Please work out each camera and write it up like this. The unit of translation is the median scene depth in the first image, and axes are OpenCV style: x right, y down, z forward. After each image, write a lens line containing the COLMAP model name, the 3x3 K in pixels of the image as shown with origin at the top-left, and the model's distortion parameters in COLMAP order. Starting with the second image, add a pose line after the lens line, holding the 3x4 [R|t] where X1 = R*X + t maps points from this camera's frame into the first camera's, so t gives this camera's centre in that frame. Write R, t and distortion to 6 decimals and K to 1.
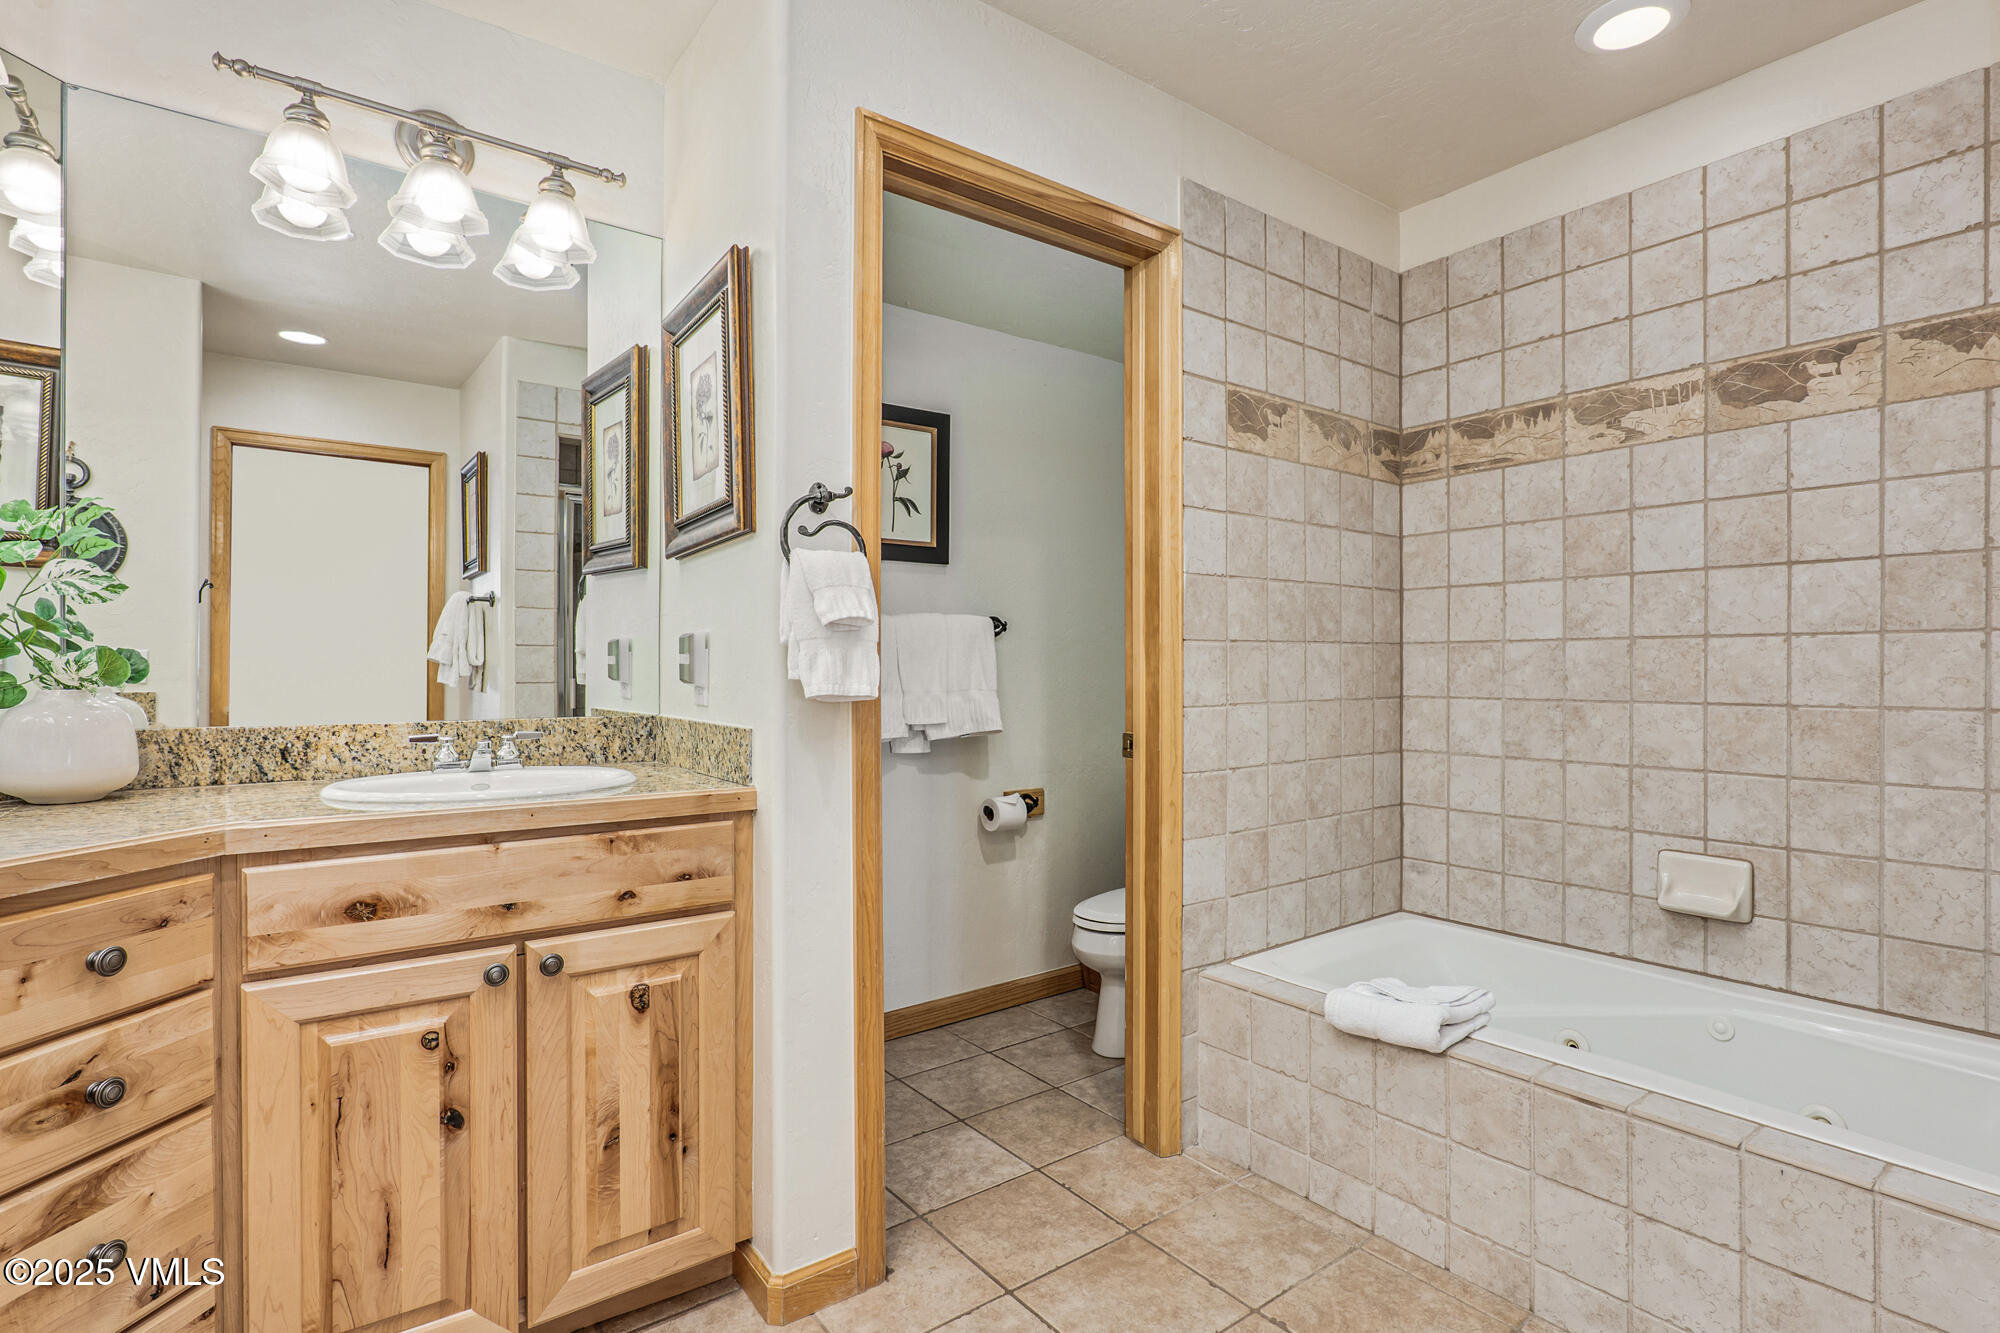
lens RADIAL K [[1005.5, 0, 1004.0], [0, 1005.5, 663.8], [0, 0, 1]] dist [-0.009510, 0.001693]
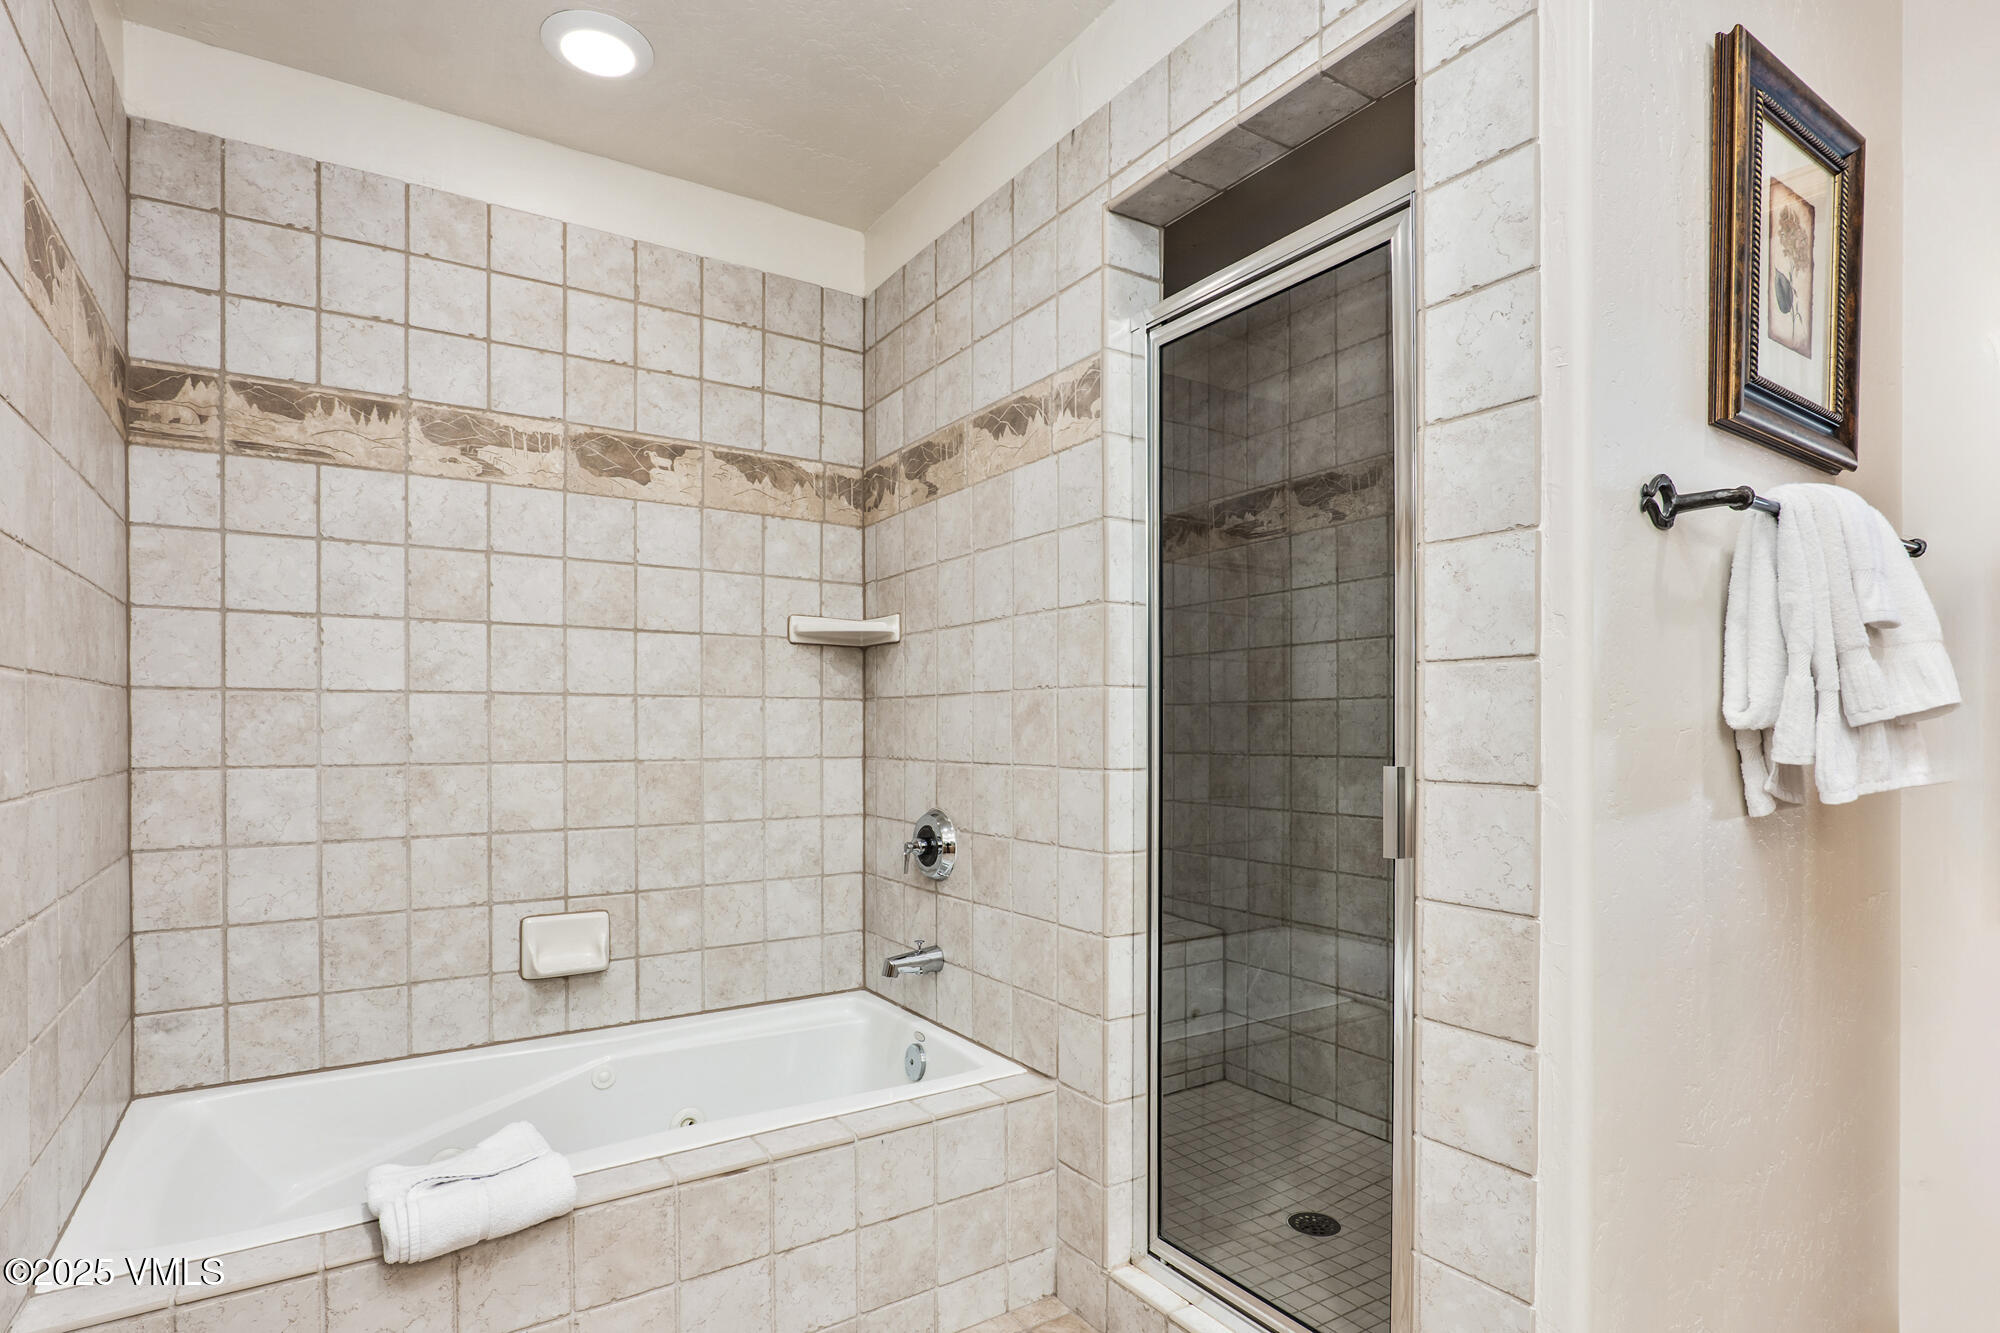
lens RADIAL K [[1005.5, 0, 1048.2], [0, 1005.5, 725.8], [0, 0, 1]] dist [-0.009510, 0.001693]
pose [[0.051198, 0.000856, 0.998688, -0.269673], [-0.006772, 0.999977, -0.000510, 0.001108], [-0.998666, -0.006737, 0.051202, 0.462515]]
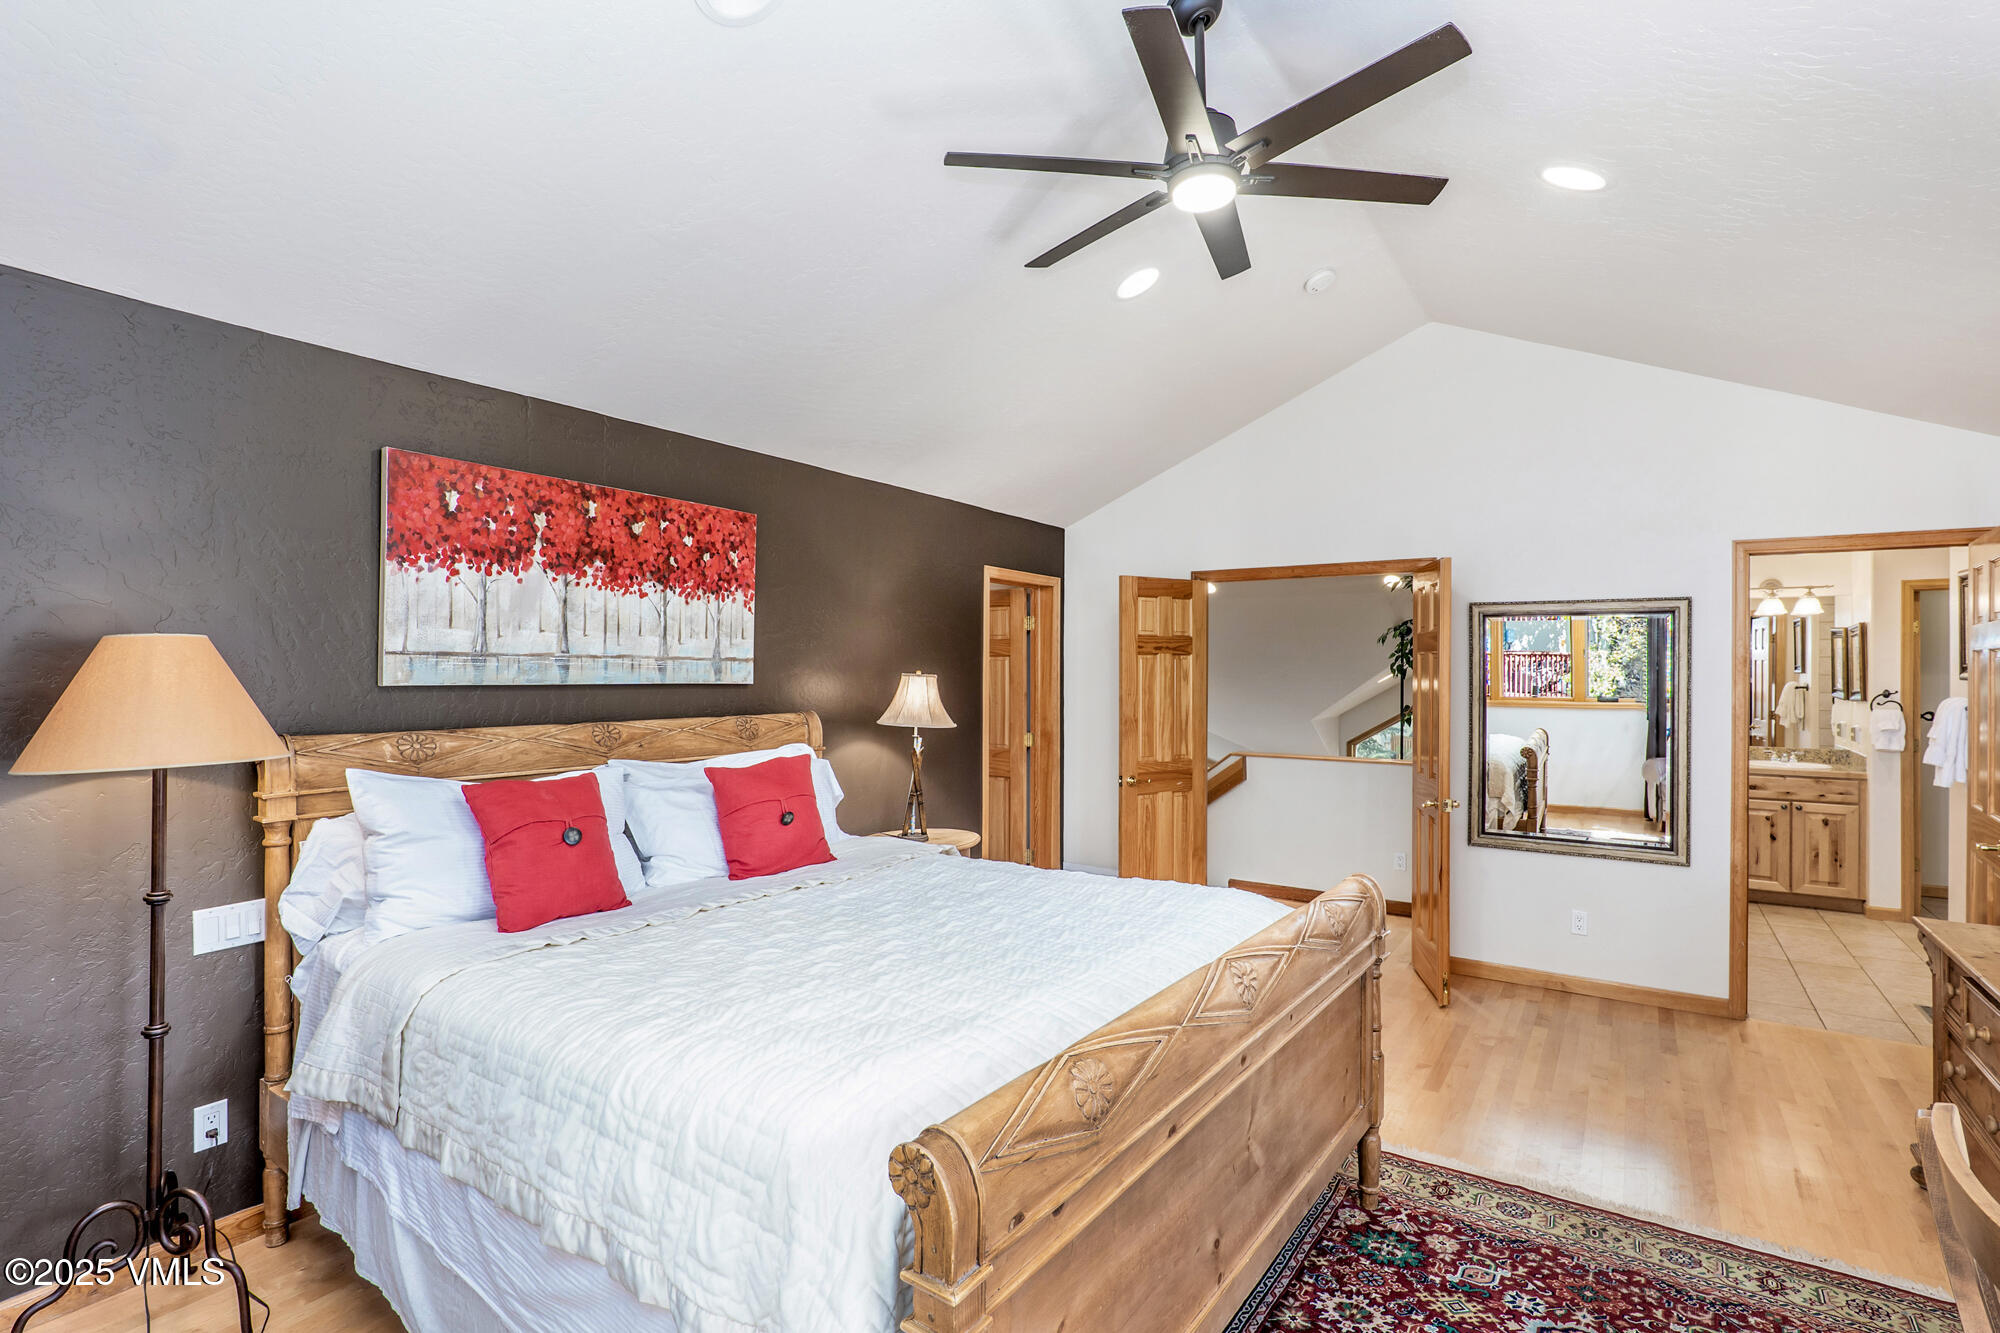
lens RADIAL K [[1005.5, 0, 993.9], [0, 1005.5, 658.3], [0, 0, 1]] dist [-0.009510, 0.001693]
pose [[0.365688, -0.002259, -0.930735, 1.847888], [-0.002921, 0.999989, -0.003575, -0.252647], [0.930733, 0.004026, 0.365678, -3.066622]]
